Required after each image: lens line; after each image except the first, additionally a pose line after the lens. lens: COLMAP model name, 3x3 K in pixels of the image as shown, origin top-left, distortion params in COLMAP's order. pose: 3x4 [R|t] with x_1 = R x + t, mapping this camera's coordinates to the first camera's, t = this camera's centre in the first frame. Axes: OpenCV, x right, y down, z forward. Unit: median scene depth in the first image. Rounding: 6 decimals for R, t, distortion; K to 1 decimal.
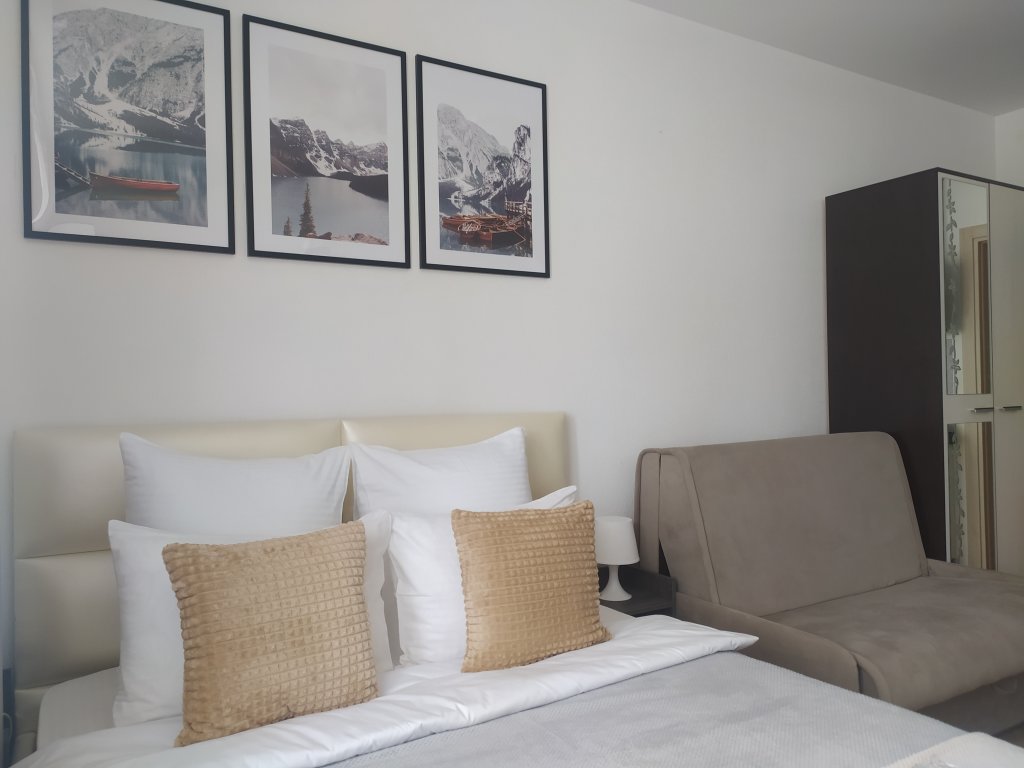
lens RADIAL K [[763.2, 0, 516.4], [0, 763.2, 384.8], [0, 0, 1]] dist [0.067288, -0.071084]
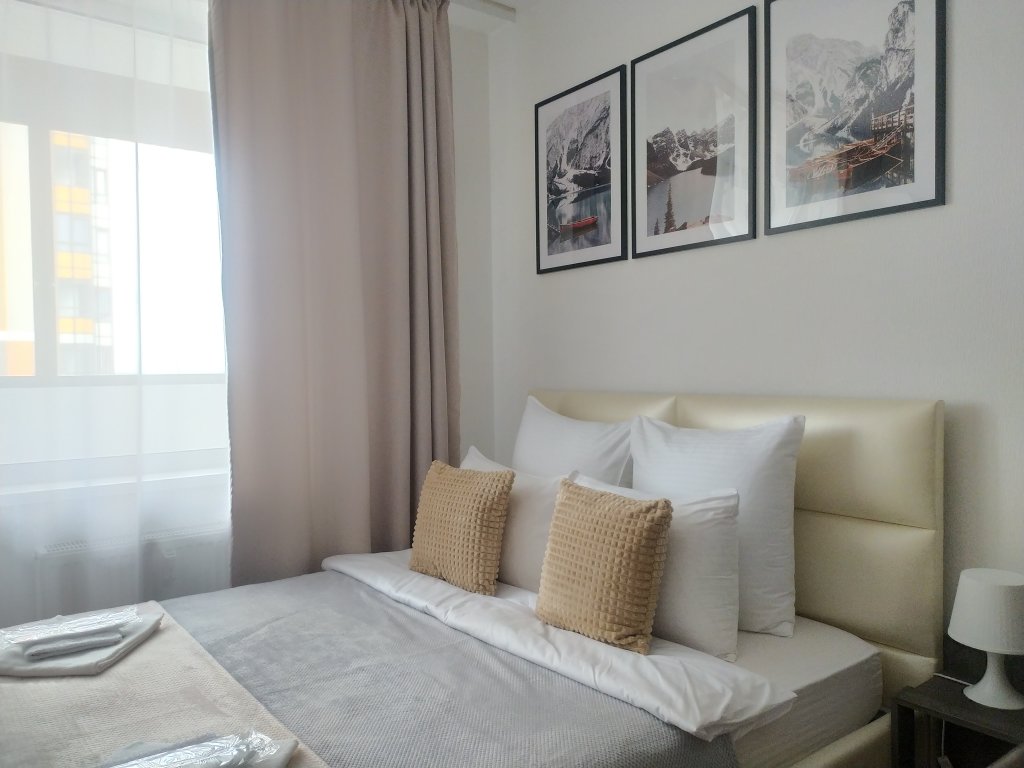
lens RADIAL K [[763.2, 0, 511.0], [0, 763.2, 383.4], [0, 0, 1]] dist [0.067288, -0.071084]
pose [[0.104505, 0.037358, -0.993822, 0.890497], [0.026393, 0.998838, 0.040322, -0.022504], [0.994174, -0.030444, 0.103398, 0.688014]]
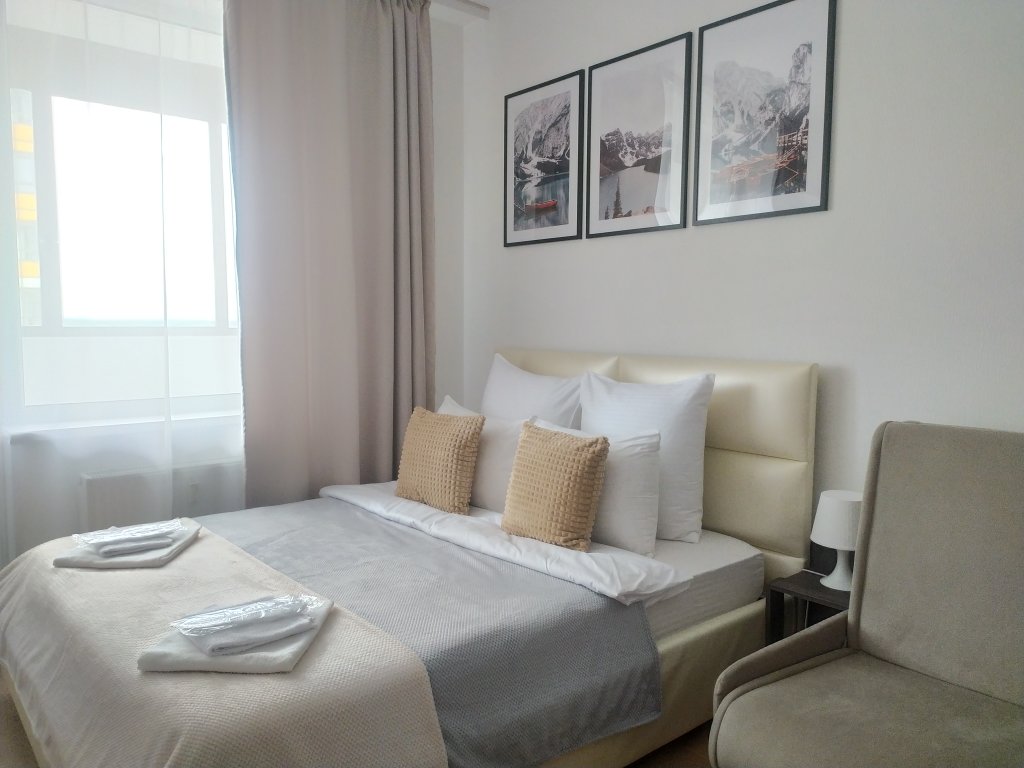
lens RADIAL K [[763.2, 0, 513.8], [0, 763.2, 386.7], [0, 0, 1]] dist [0.067288, -0.071084]
pose [[0.162600, 0.102987, -0.981303, 1.115813], [0.005237, 0.994434, 0.105233, -0.043163], [0.986678, -0.022250, 0.161156, 0.639180]]
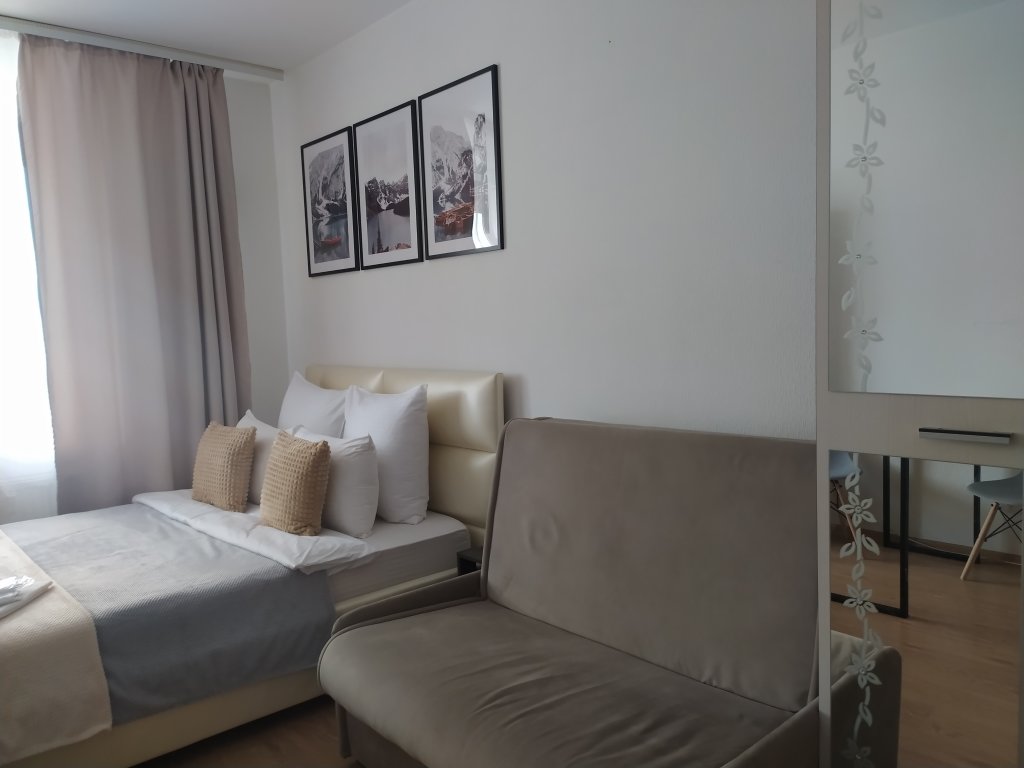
lens RADIAL K [[763.2, 0, 513.9], [0, 763.2, 385.8], [0, 0, 1]] dist [0.067288, -0.071084]
pose [[0.188621, 0.090993, -0.977825, 1.435328], [0.045528, 0.993817, 0.101264, -0.072057], [0.980994, -0.063619, 0.183312, 1.029721]]
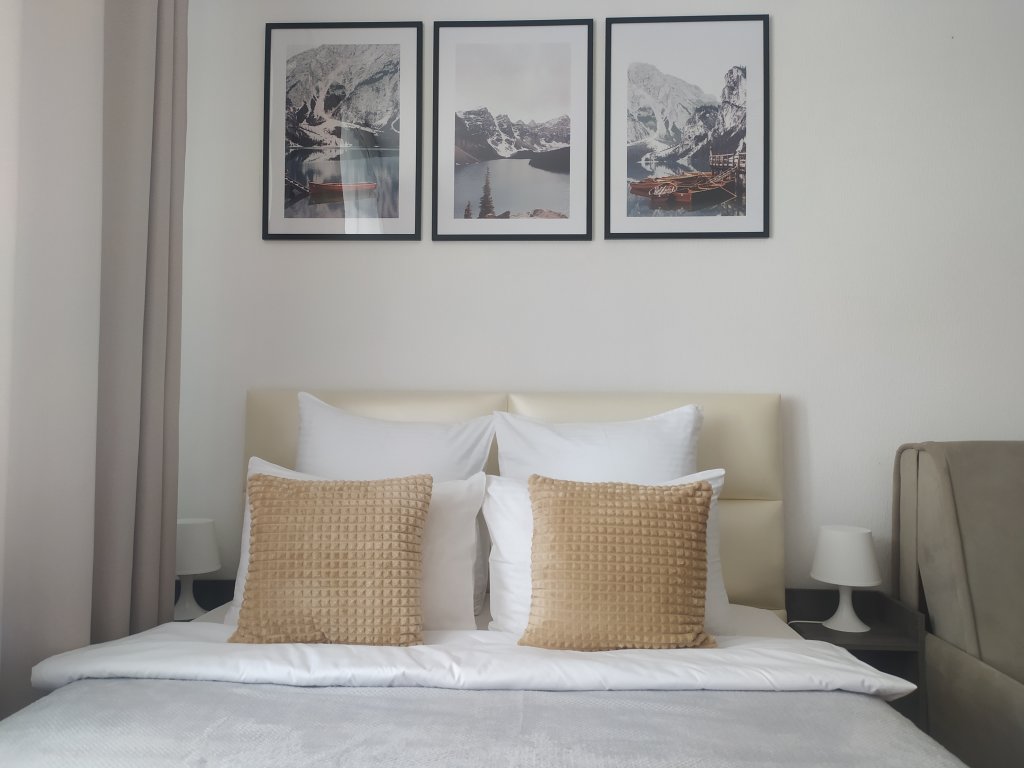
lens RADIAL K [[763.2, 0, 513.0], [0, 763.2, 387.8], [0, 0, 1]] dist [0.067288, -0.071084]
pose [[0.830605, -0.000558, -0.556862, 0.361841], [-0.016052, 0.999560, -0.024944, 0.068617], [0.556631, 0.029657, 0.830230, 0.172080]]
